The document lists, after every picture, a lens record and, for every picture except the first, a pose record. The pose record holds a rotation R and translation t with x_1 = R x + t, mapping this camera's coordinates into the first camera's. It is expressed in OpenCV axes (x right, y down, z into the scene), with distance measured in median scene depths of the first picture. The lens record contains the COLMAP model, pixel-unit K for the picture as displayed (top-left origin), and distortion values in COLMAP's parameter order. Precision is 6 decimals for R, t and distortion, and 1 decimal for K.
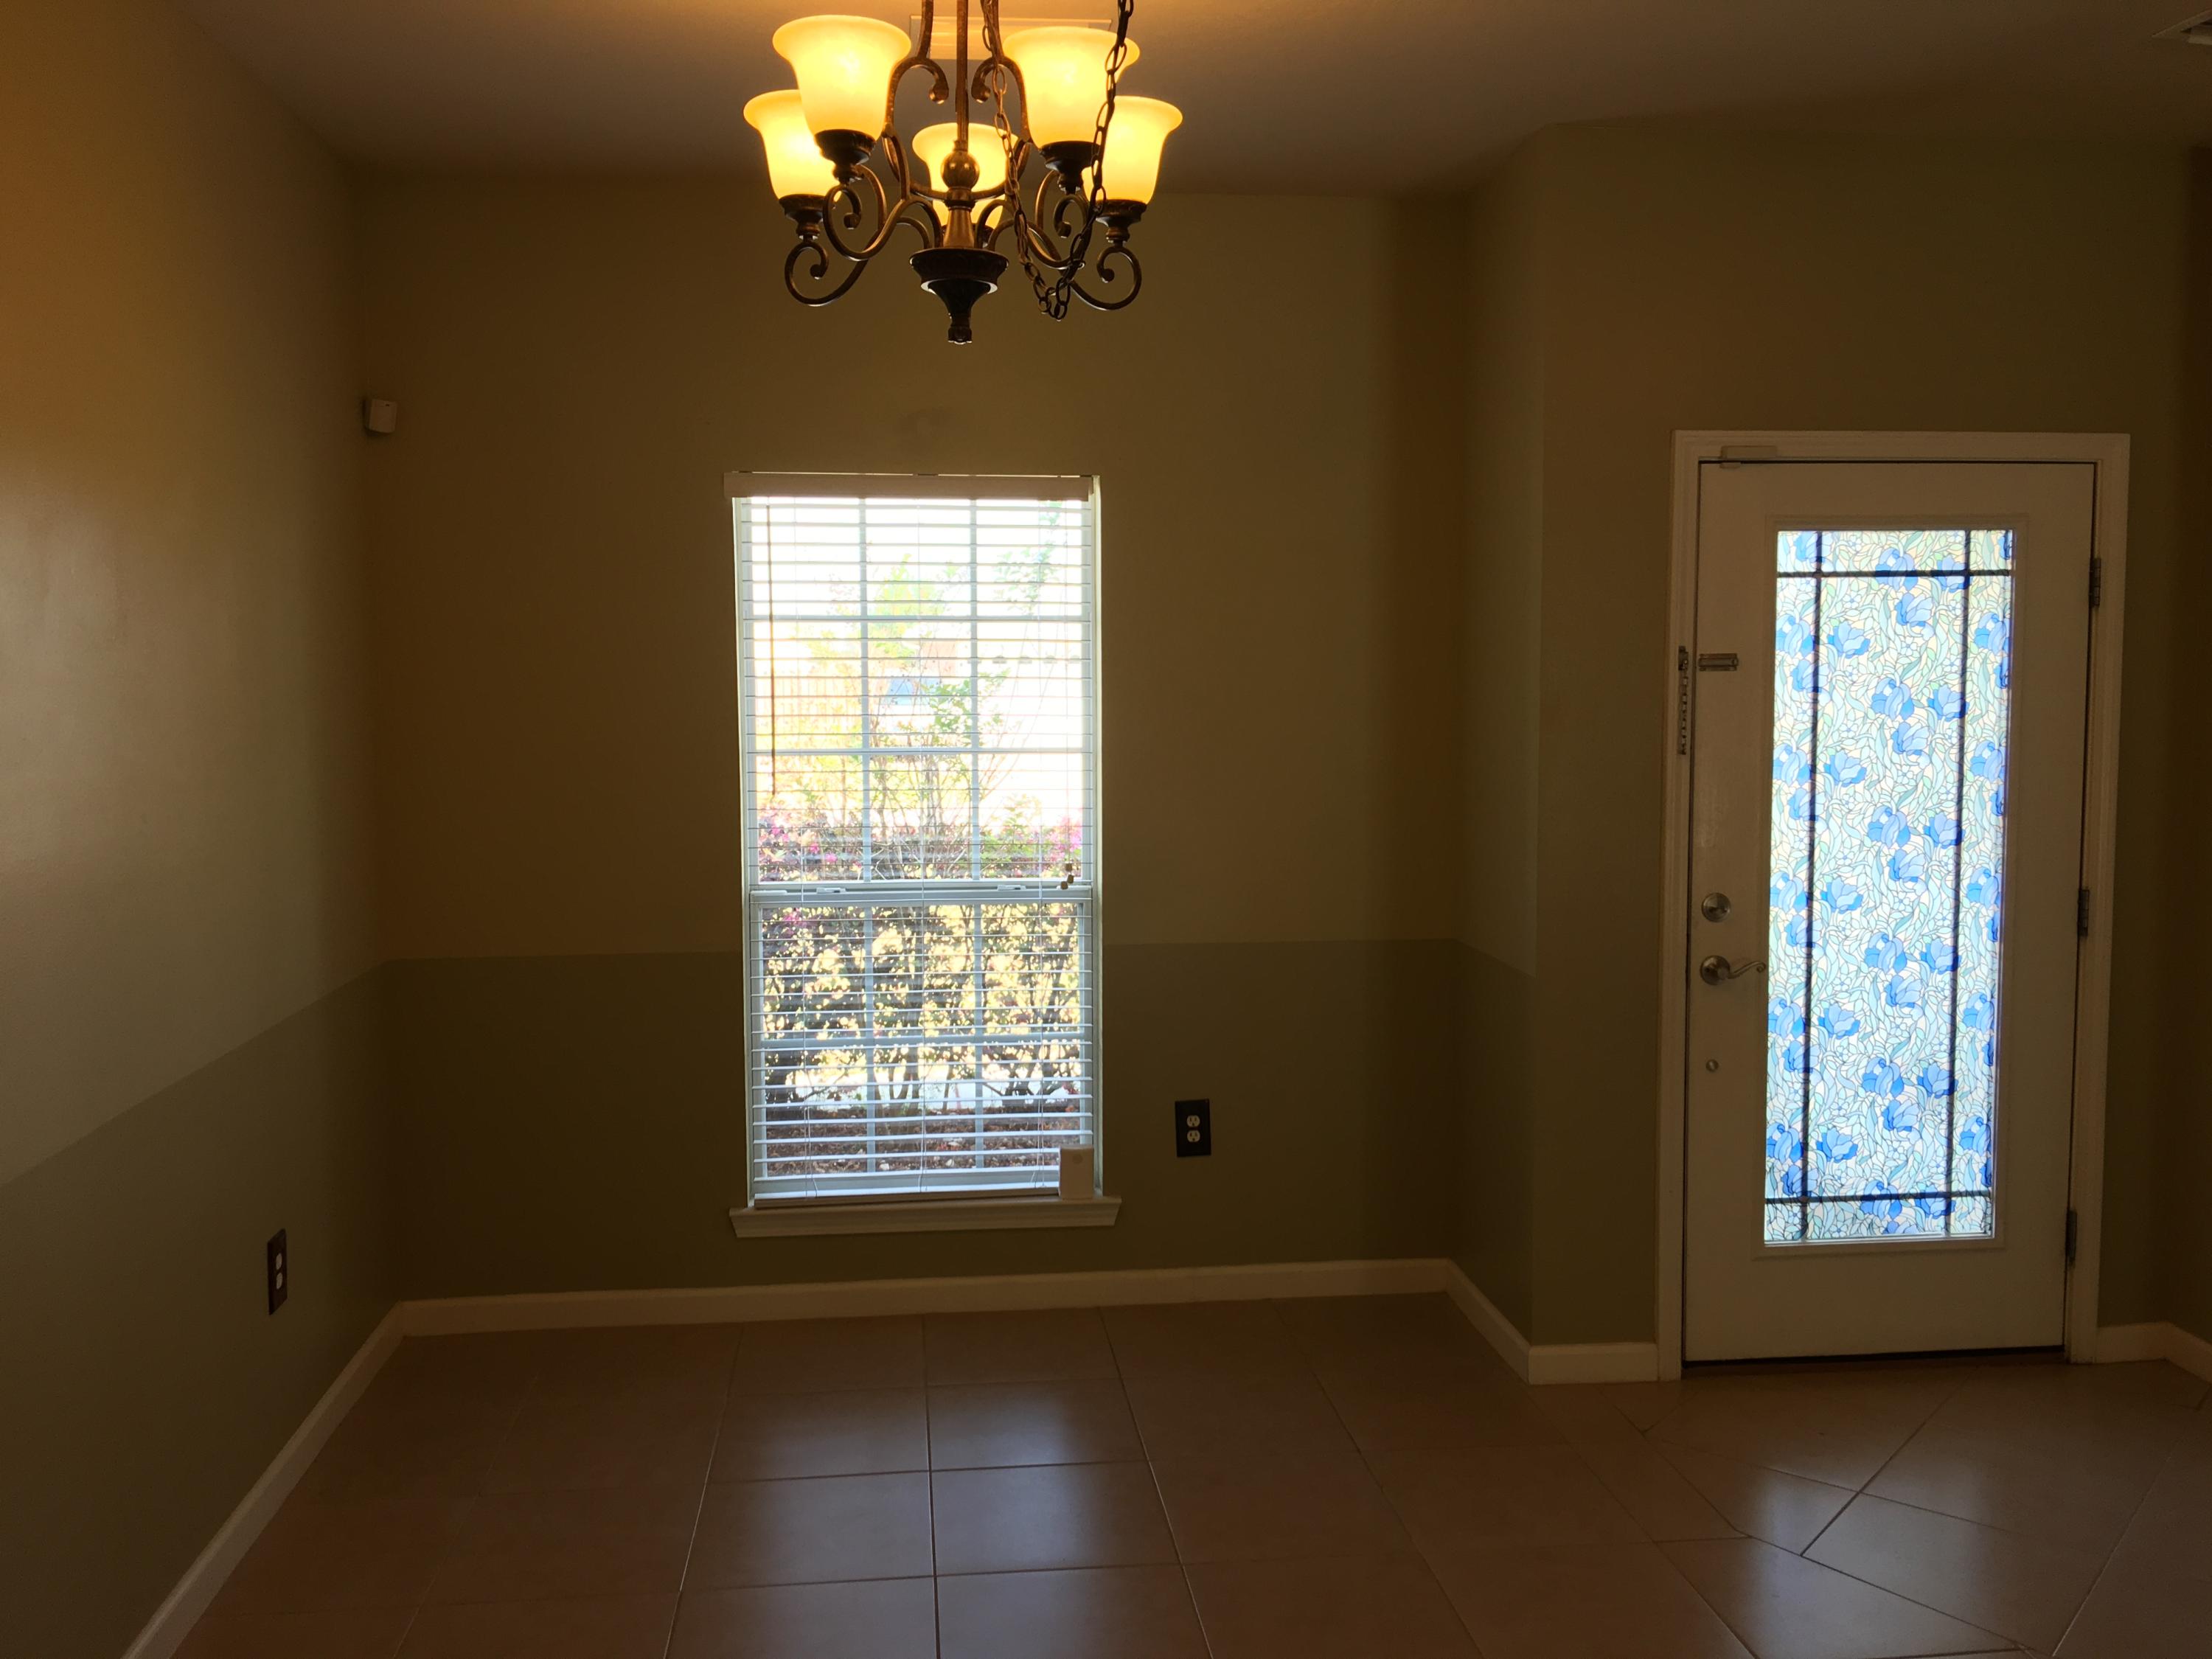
lens RADIAL K [[1859.9, 0, 1098.9], [0, 1859.9, 823.3], [0, 0, 1]] dist [0.081952, -0.135068]
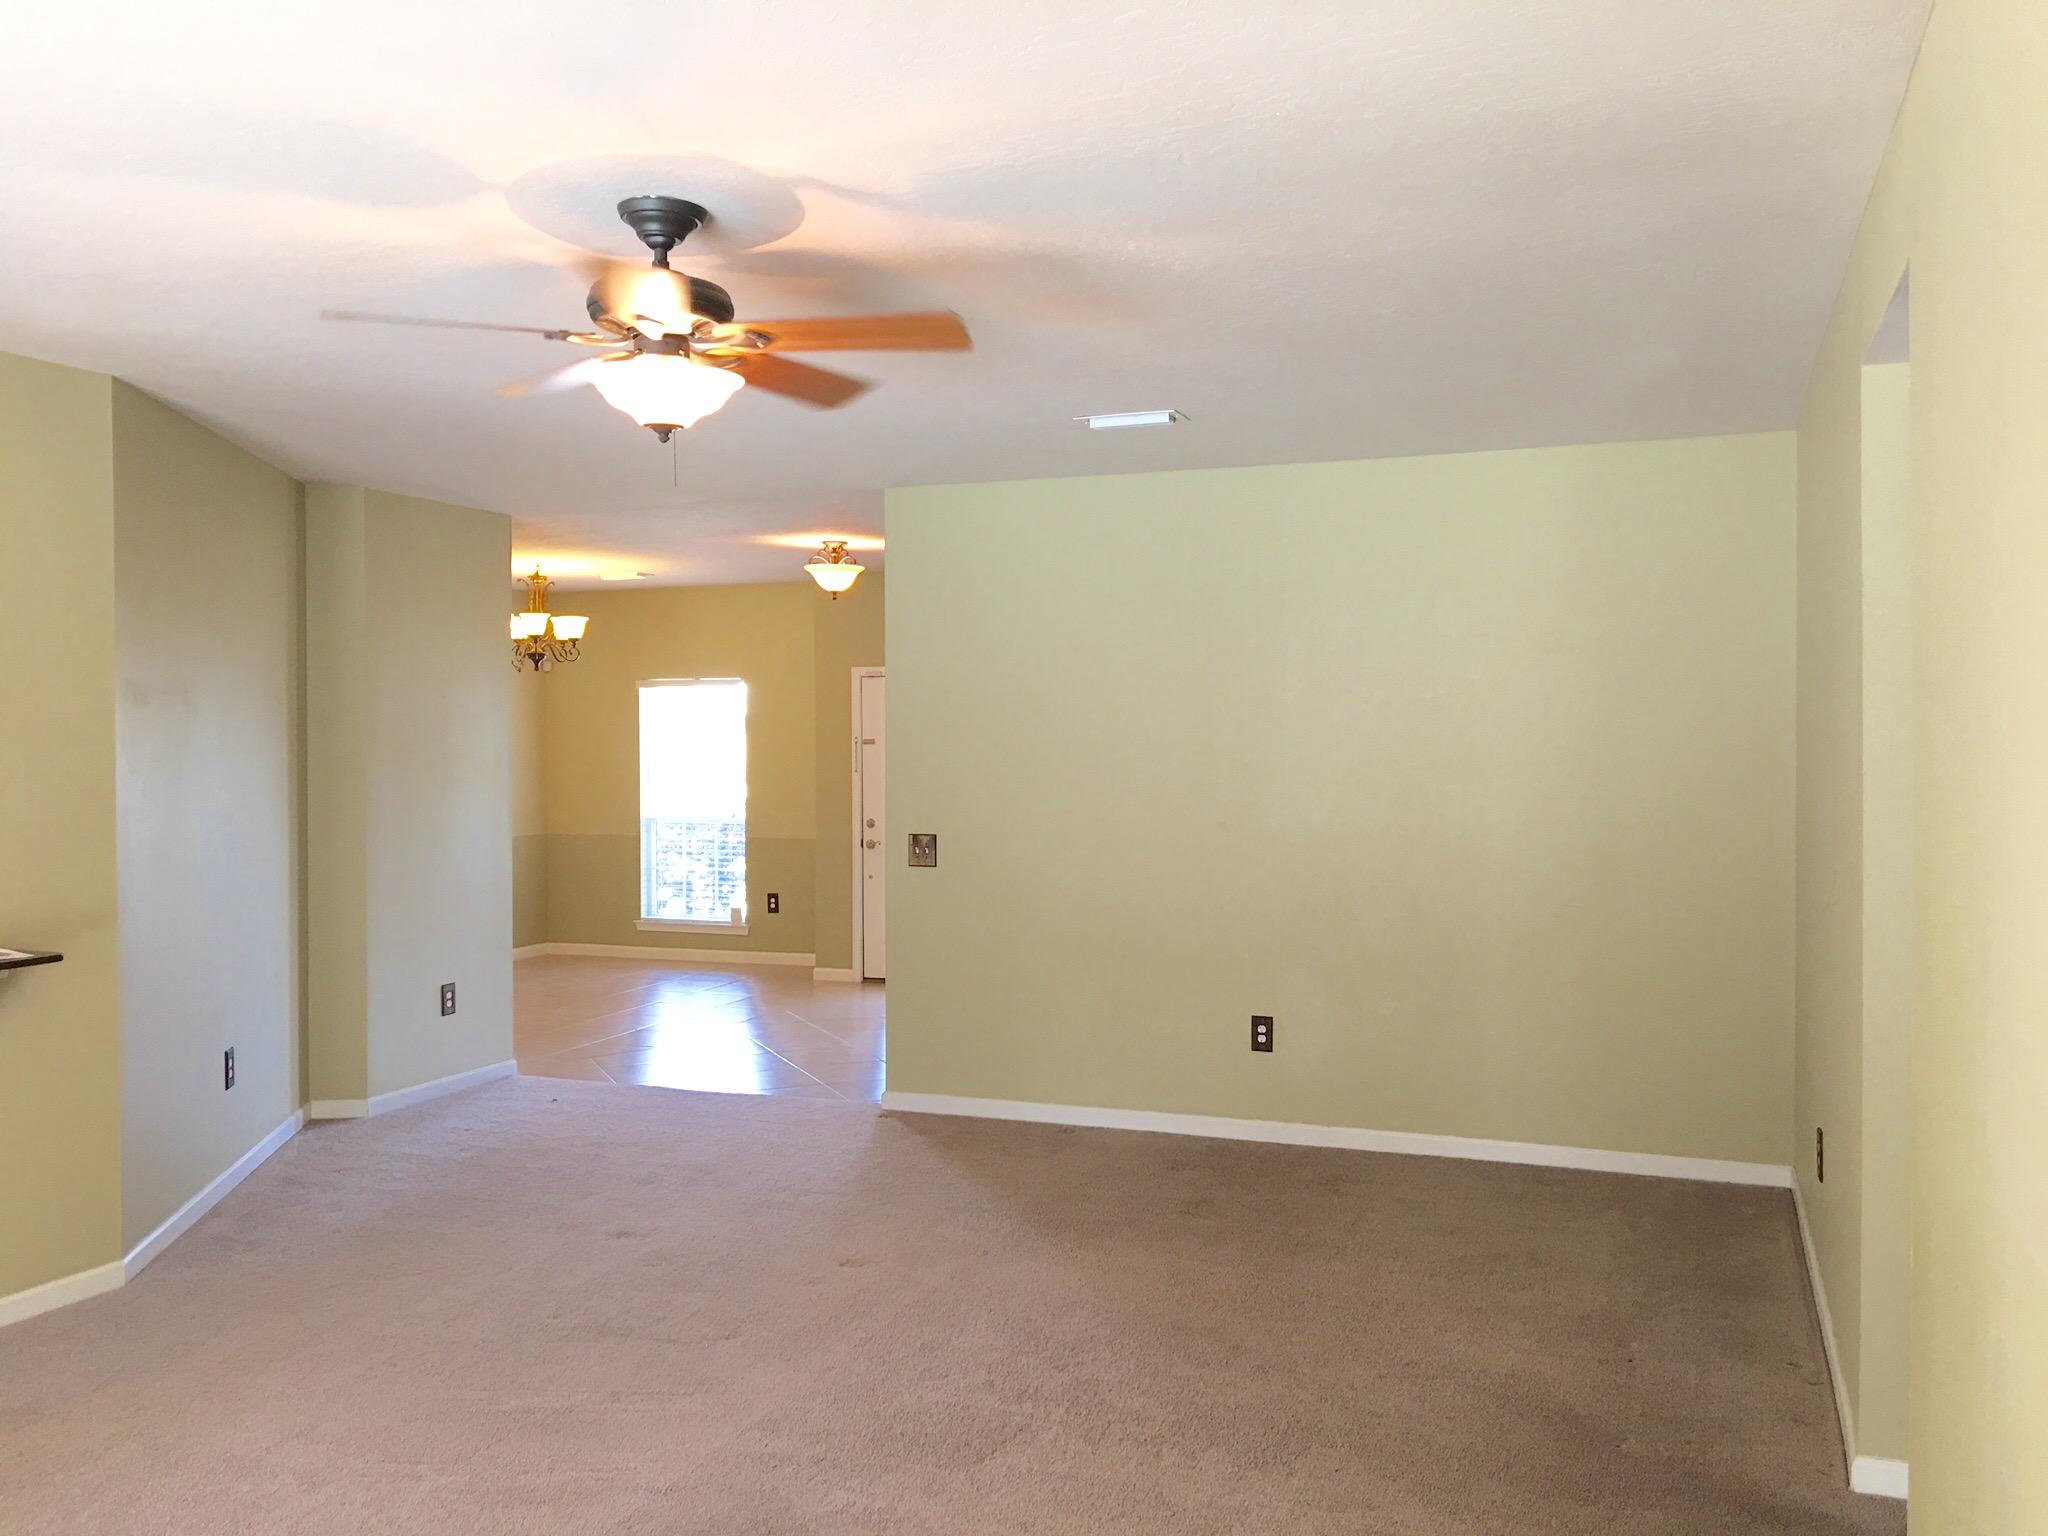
lens RADIAL K [[1722.0, 0, 1017.4], [0, 1722.0, 762.3], [0, 0, 1]] dist [0.081952, -0.135068]
pose [[0.890172, 0.005439, -0.455593, 1.644591], [-0.036817, 0.997518, -0.060027, 0.096110], [0.454136, 0.070208, 0.888162, -1.241302]]
